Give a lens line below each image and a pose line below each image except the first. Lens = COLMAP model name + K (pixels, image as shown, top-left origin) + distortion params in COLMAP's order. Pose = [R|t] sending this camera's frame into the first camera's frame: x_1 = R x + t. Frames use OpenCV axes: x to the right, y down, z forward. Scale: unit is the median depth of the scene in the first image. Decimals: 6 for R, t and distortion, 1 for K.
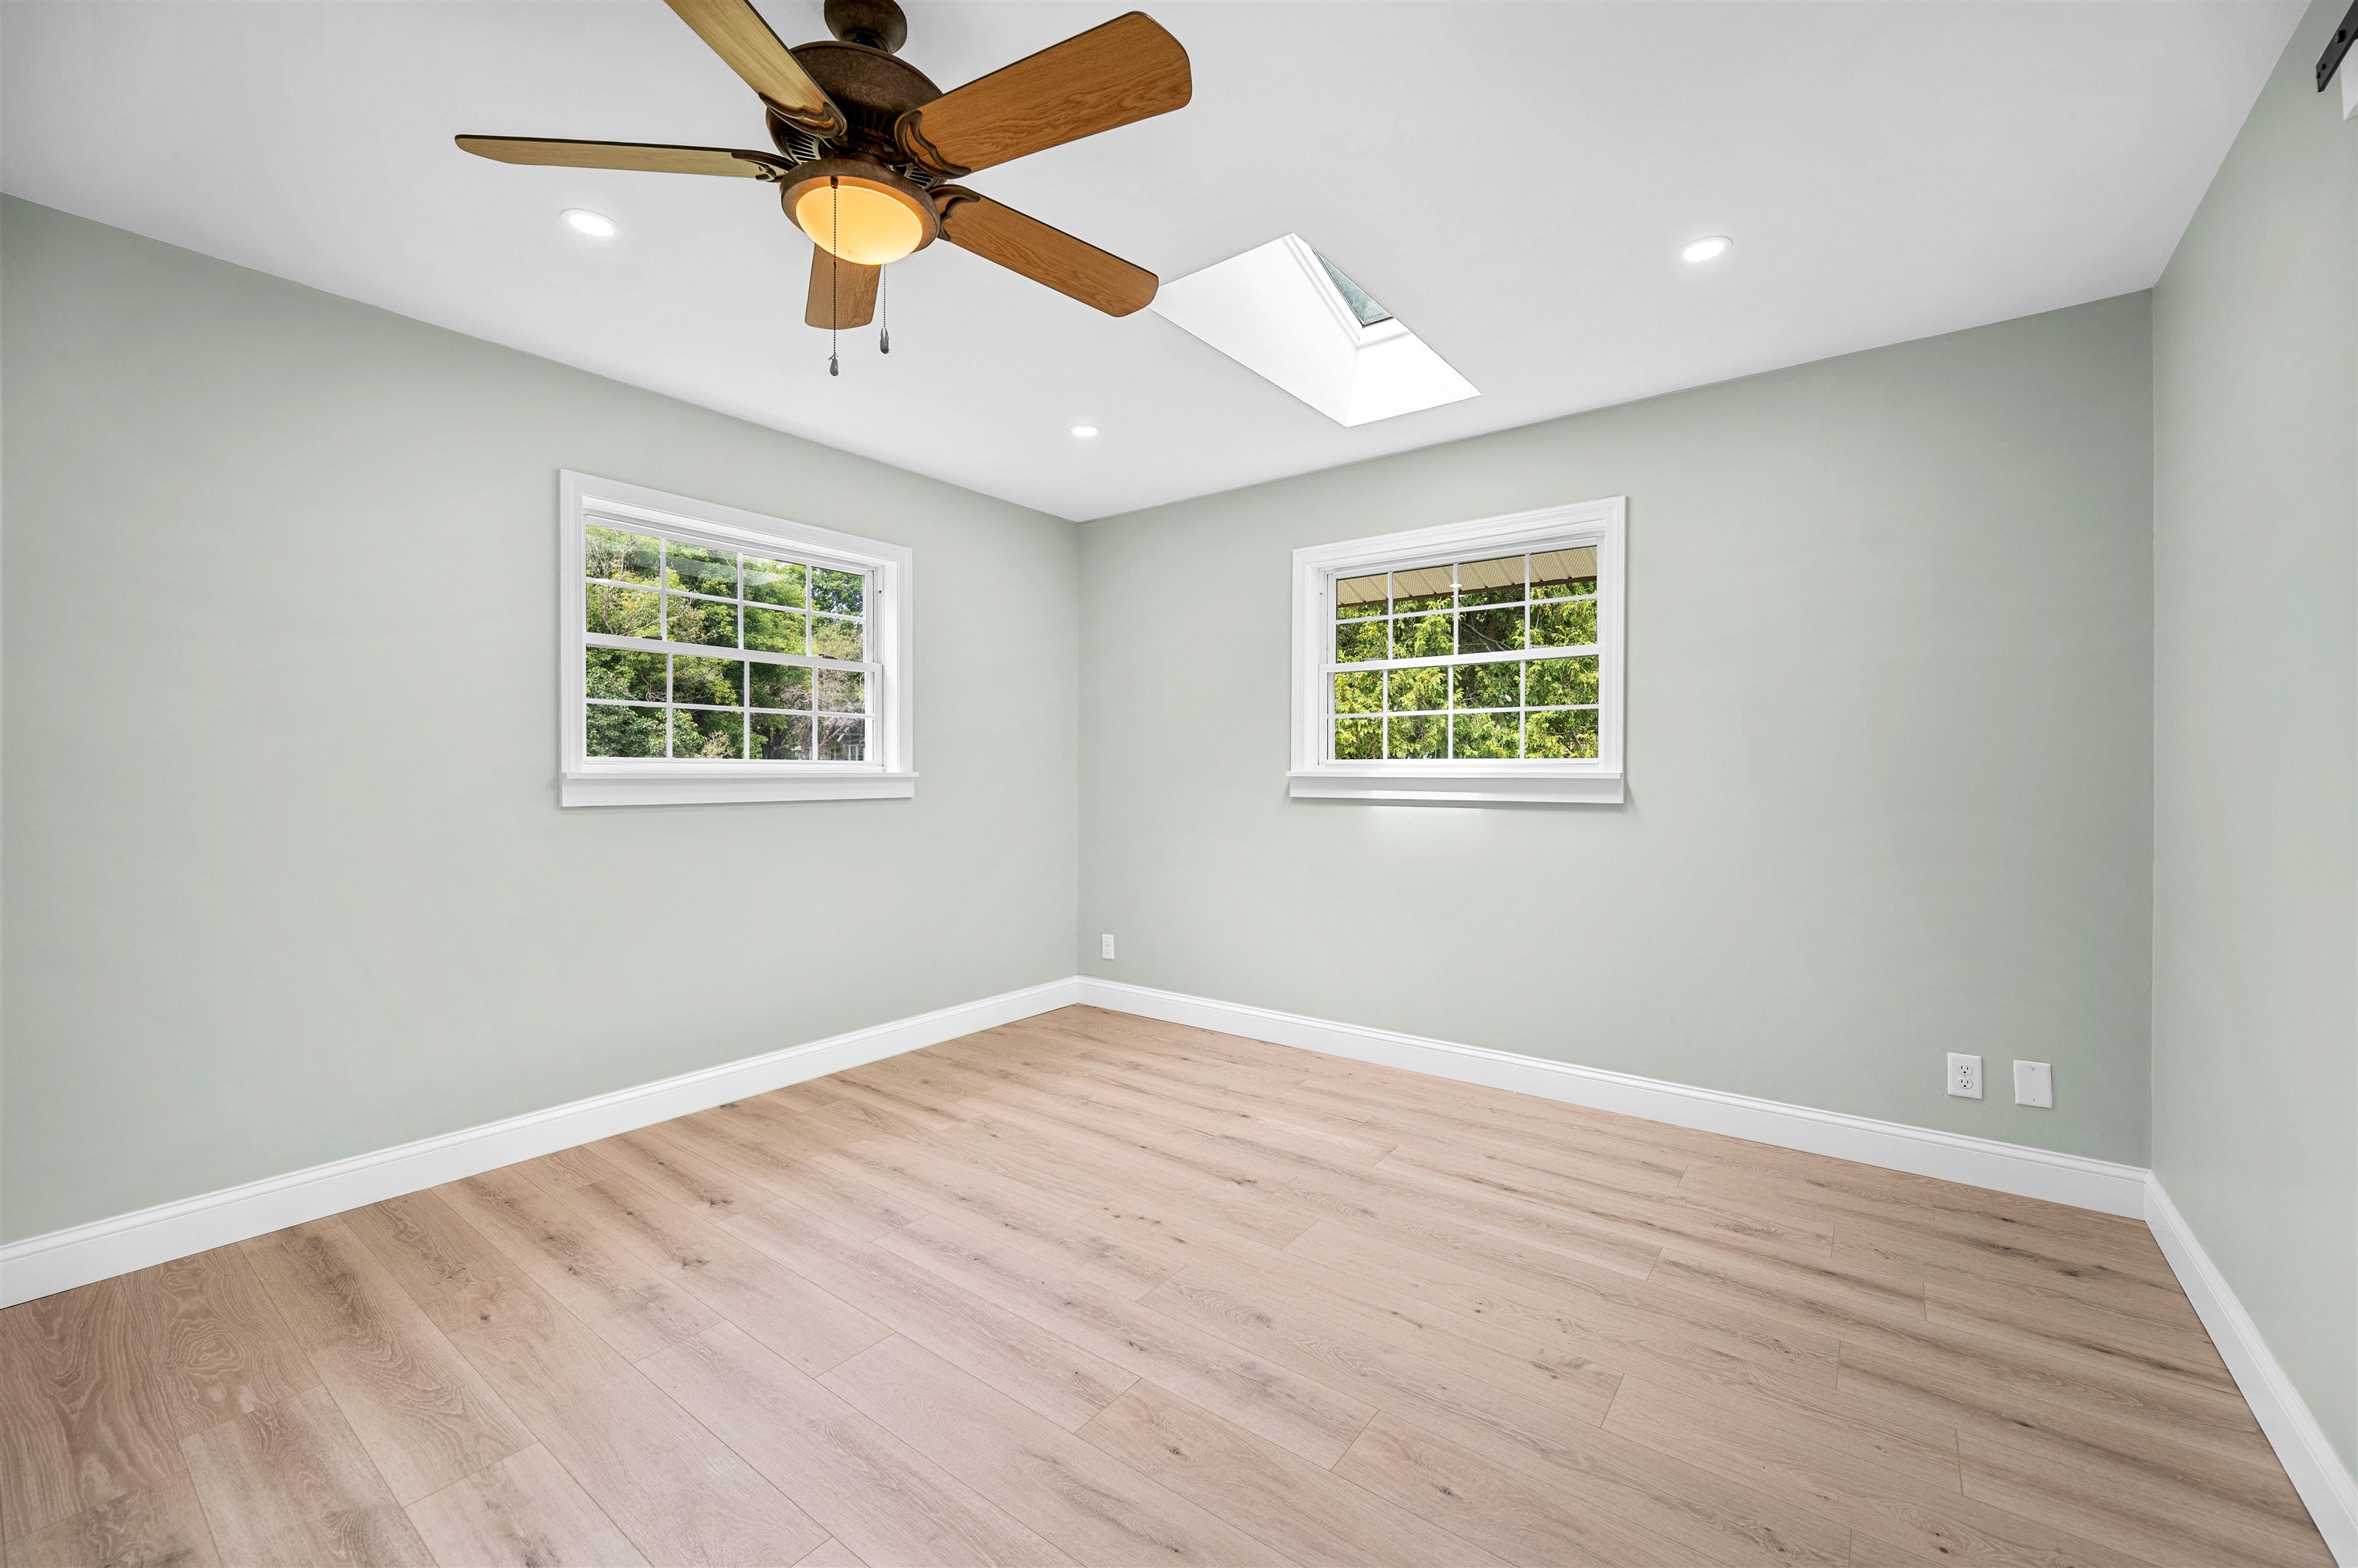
lens RADIAL K [[945.0, 0, 1179.7], [0, 945.0, 774.6], [0, 0, 1]] dist [-0.000577, 0.000152]
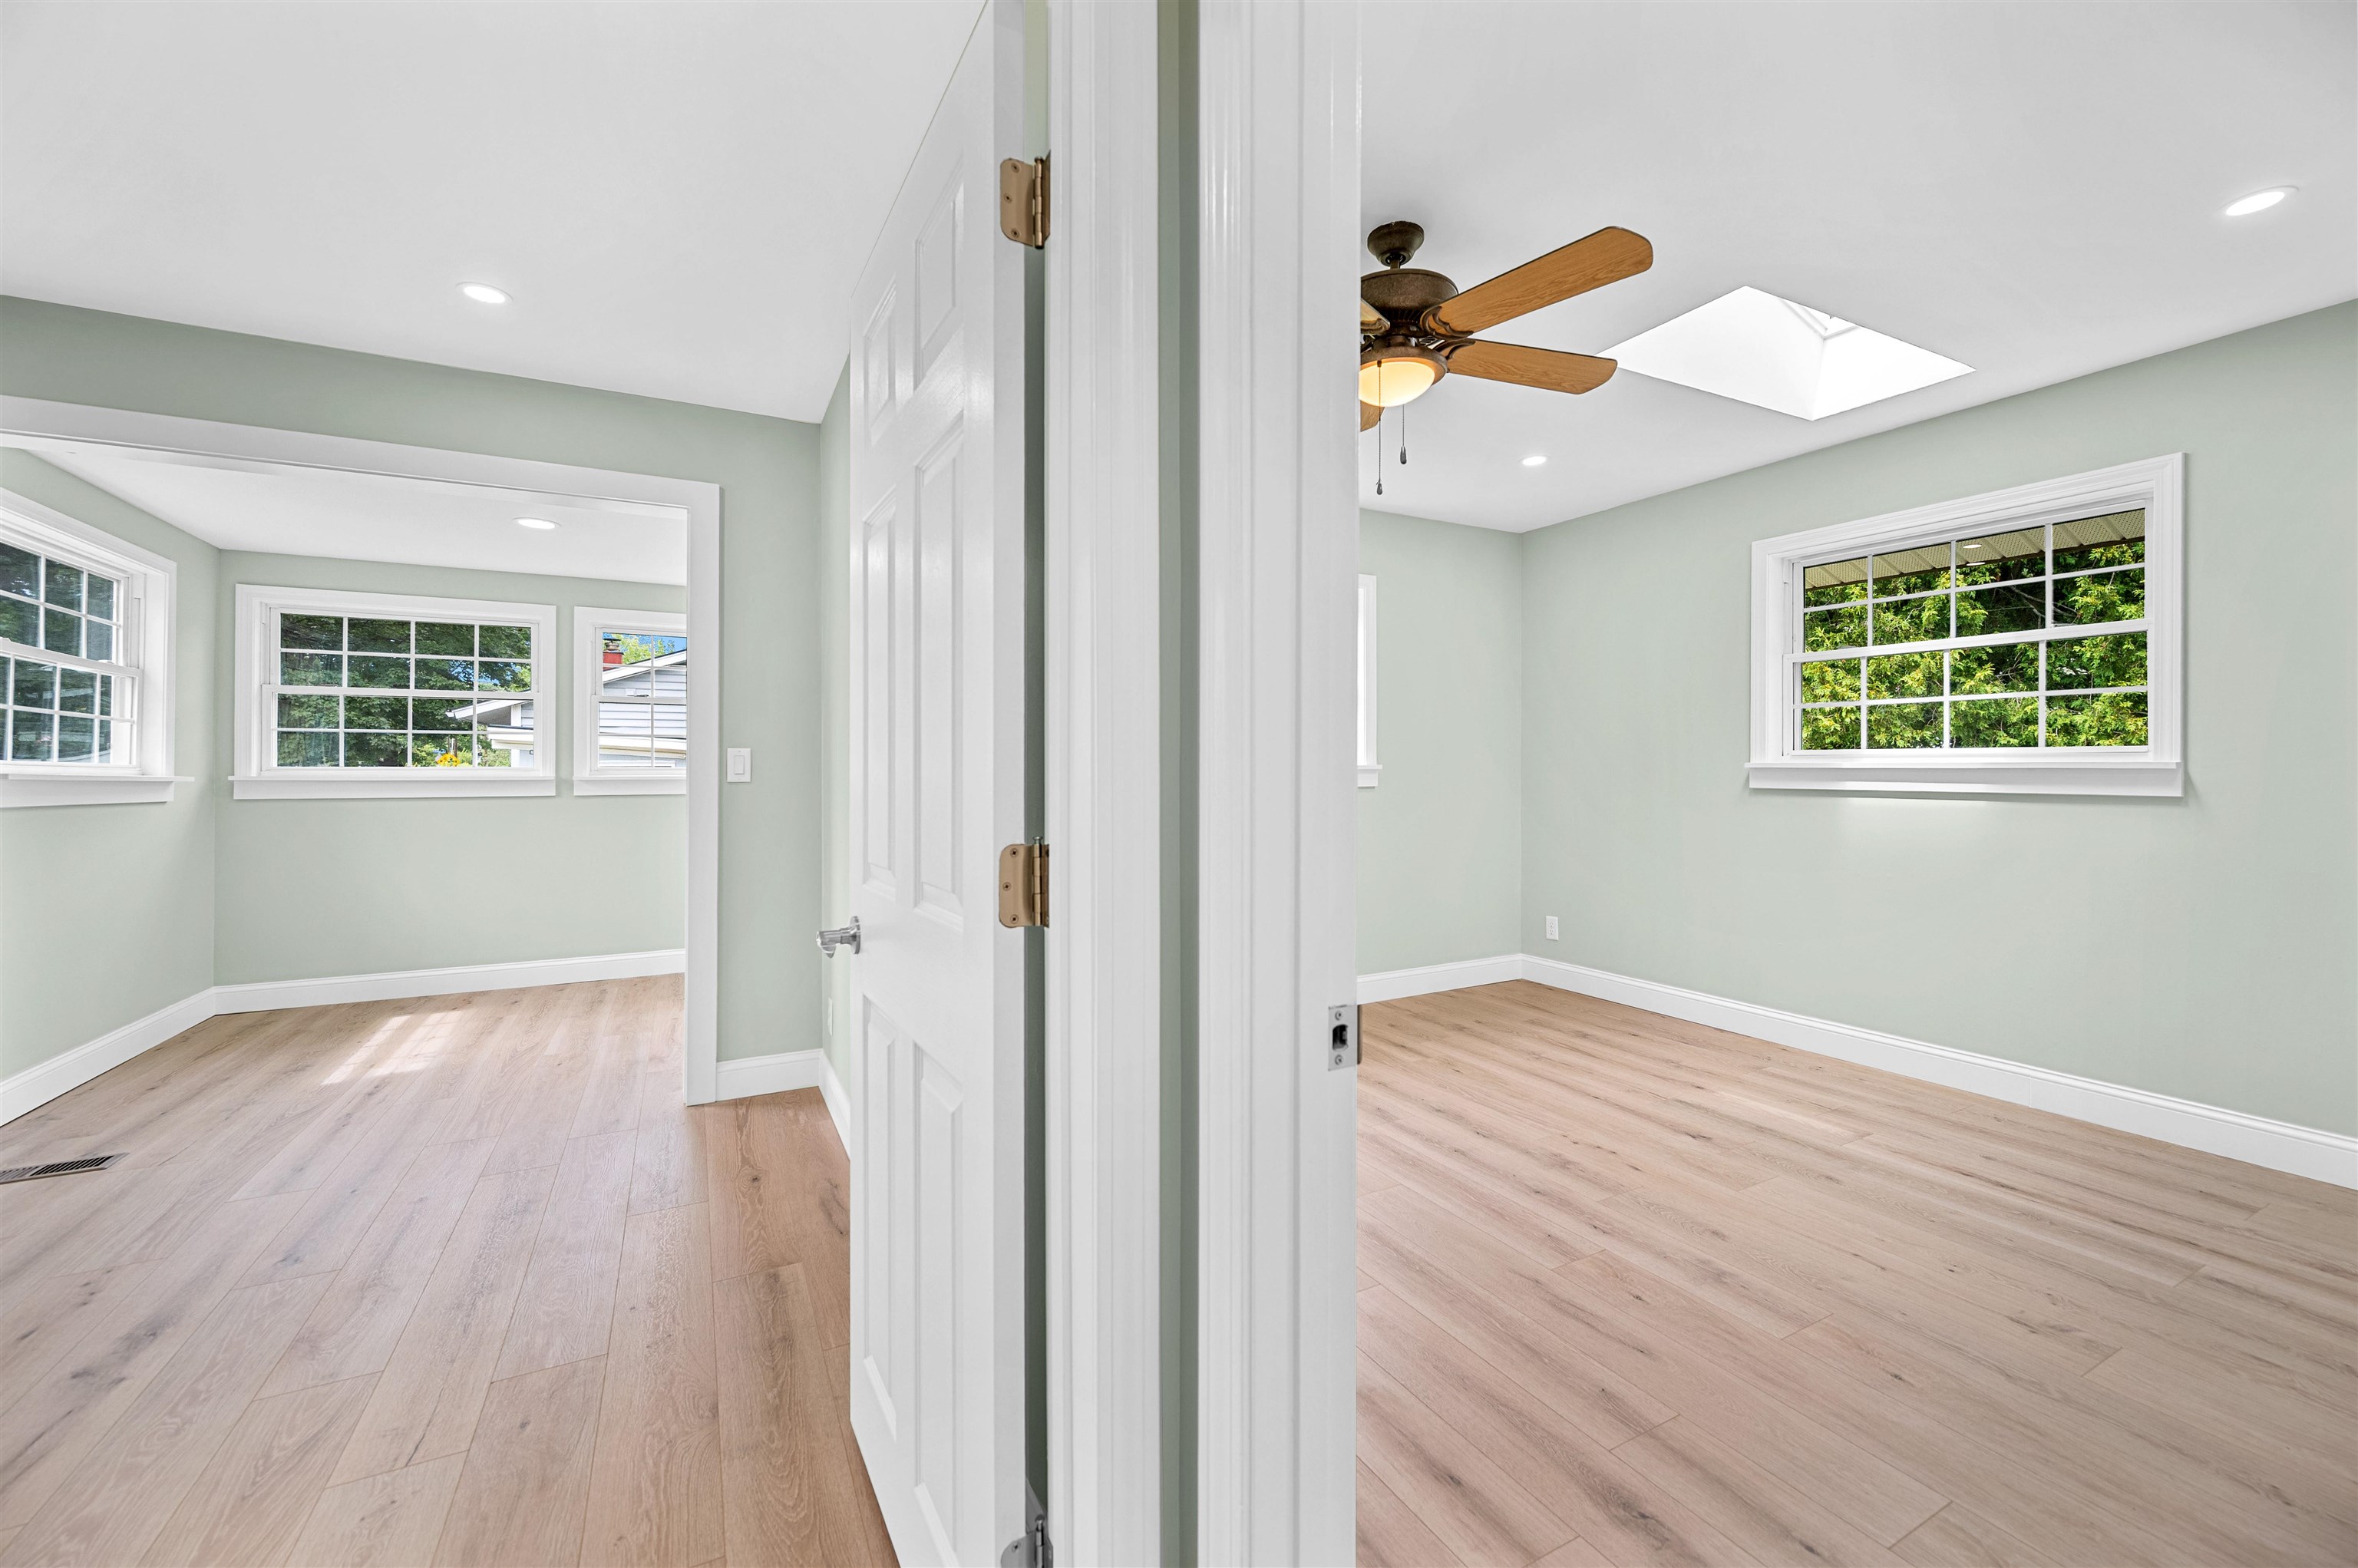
lens RADIAL K [[945.0, 0, 1172.9], [0, 945.0, 765.1], [0, 0, 1]] dist [-0.000577, 0.000152]
pose [[0.905621, -0.003062, -0.424076, -0.018568], [0.001826, 0.999993, -0.003321, 0.002123], [0.424083, 0.002234, 0.905620, -0.255552]]
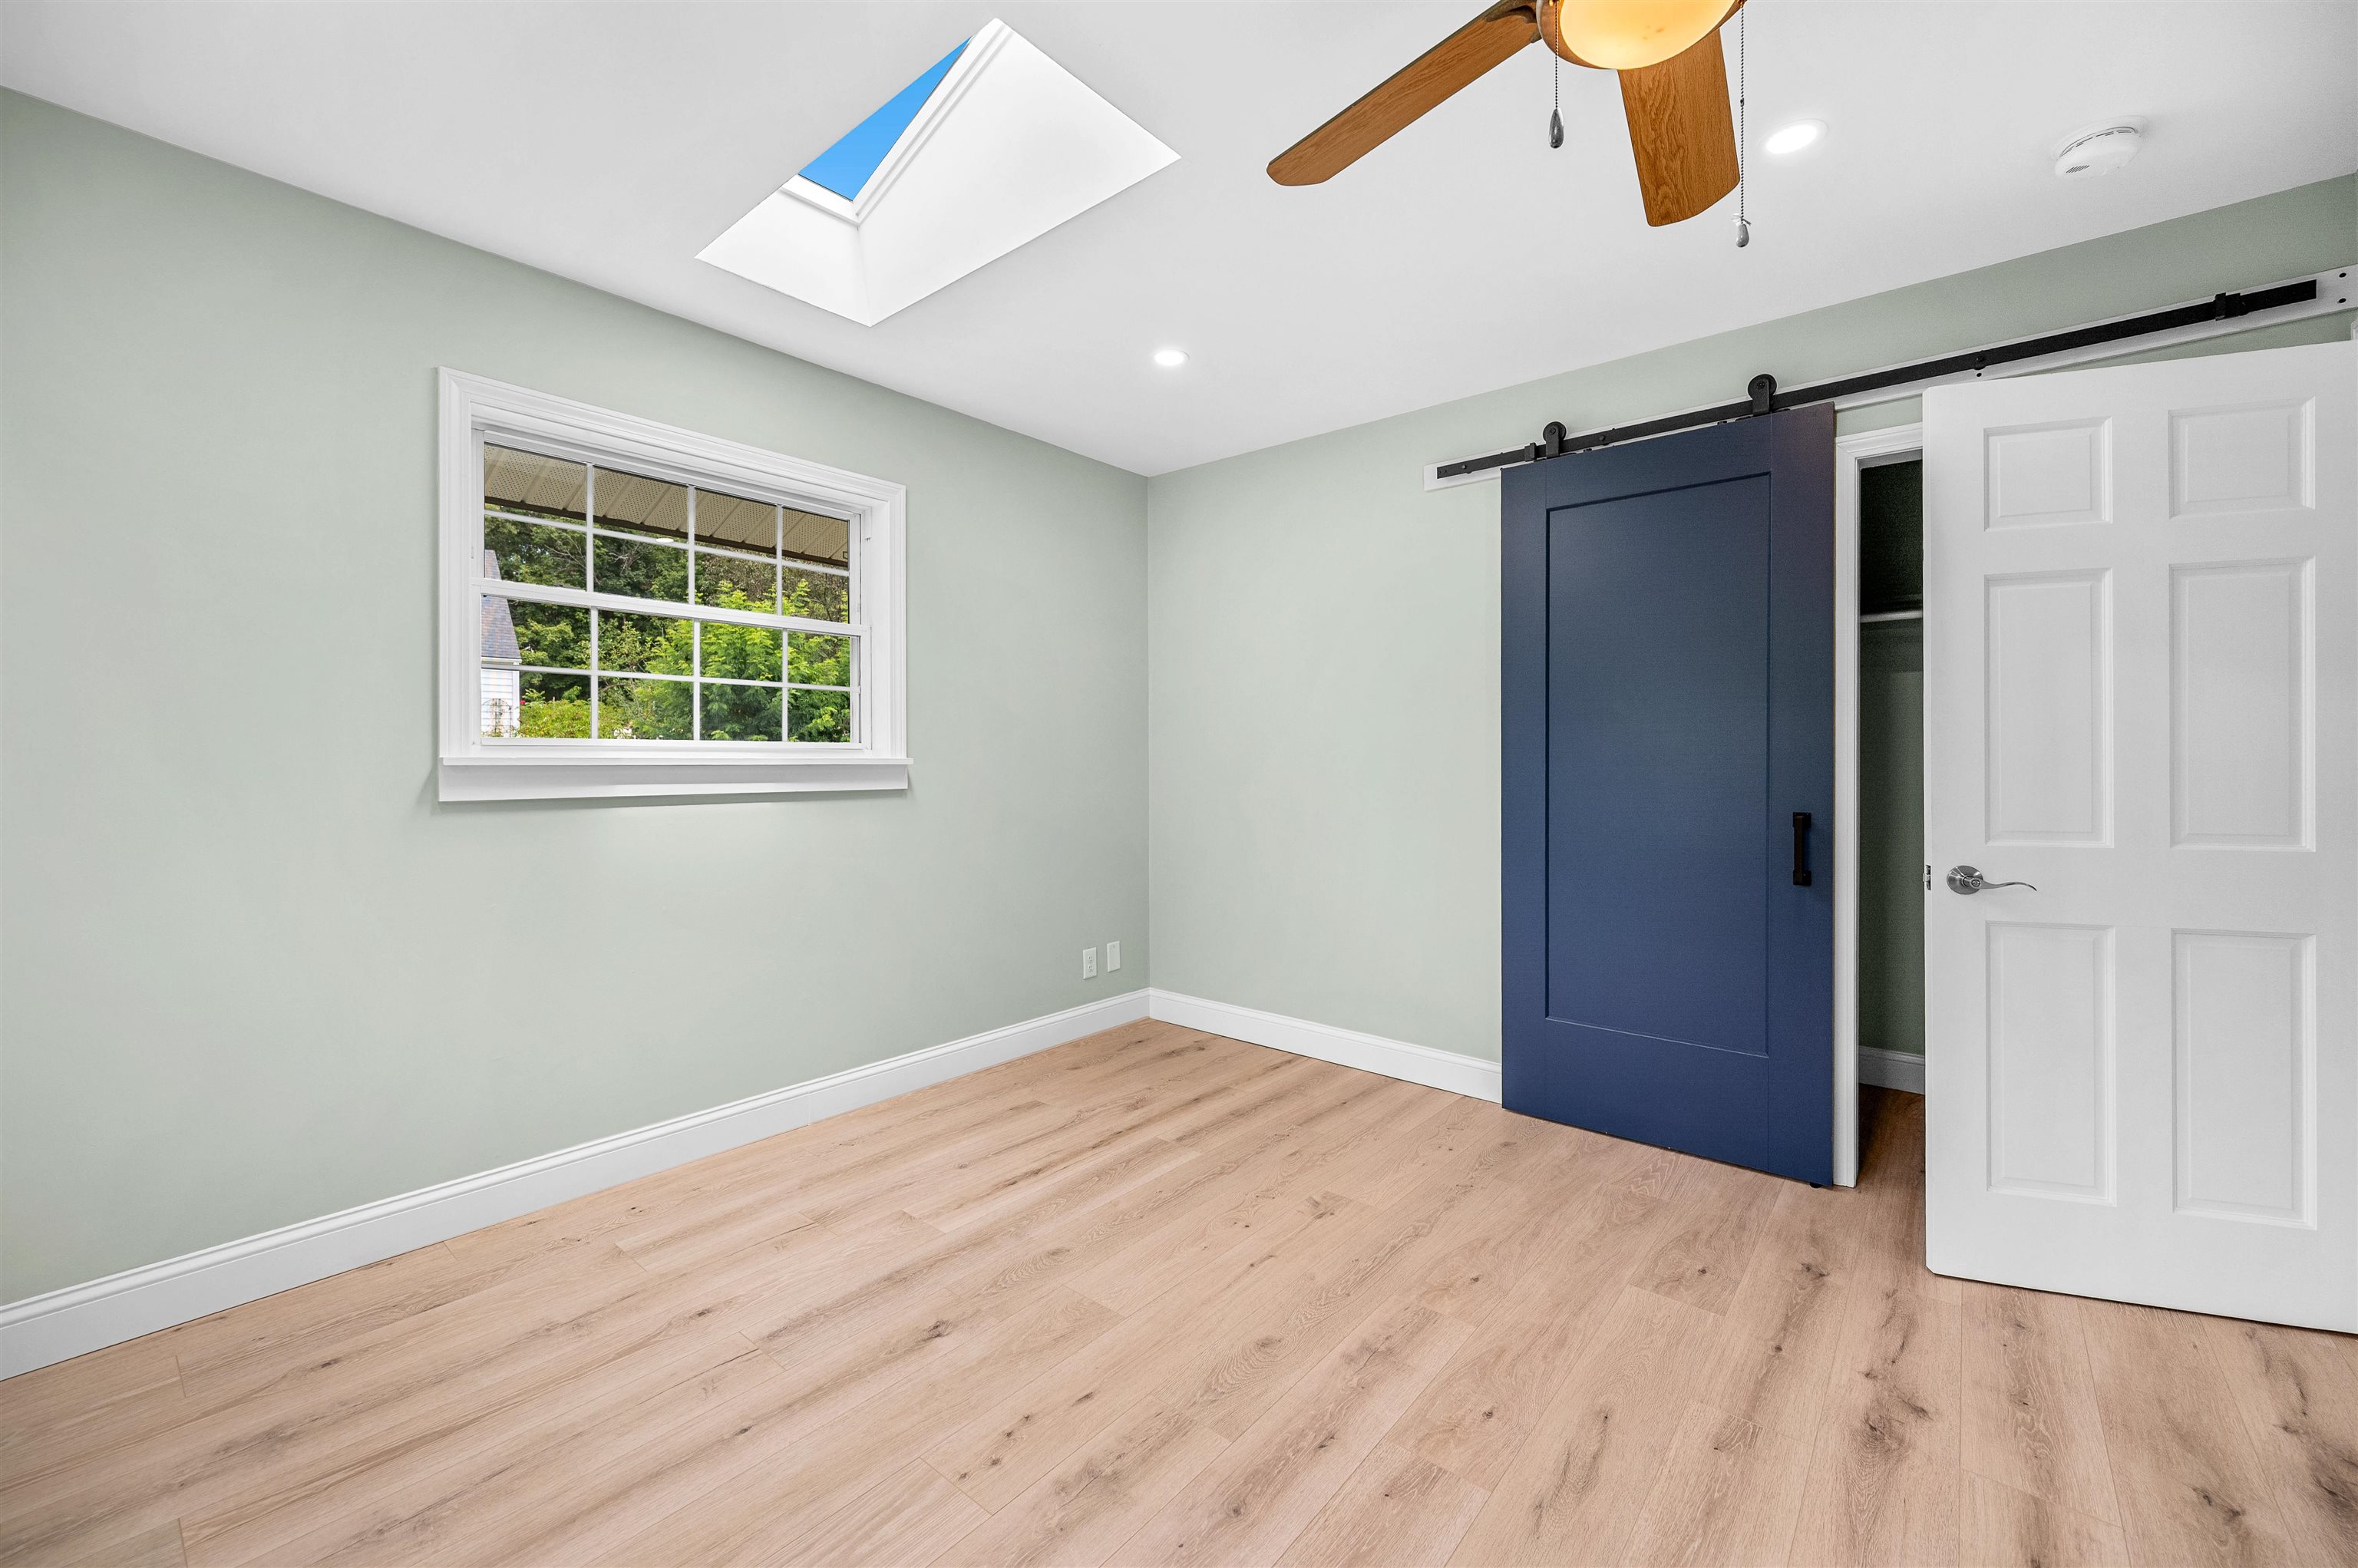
lens RADIAL K [[945.0, 0, 1188.7], [0, 945.0, 765.4], [0, 0, 1]] dist [-0.000577, 0.000152]
pose [[0.041854, -0.008855, 0.999084, -0.643208], [0.001714, 0.999960, 0.008791, -0.003707], [-0.999122, 0.001344, 0.041868, 0.787996]]
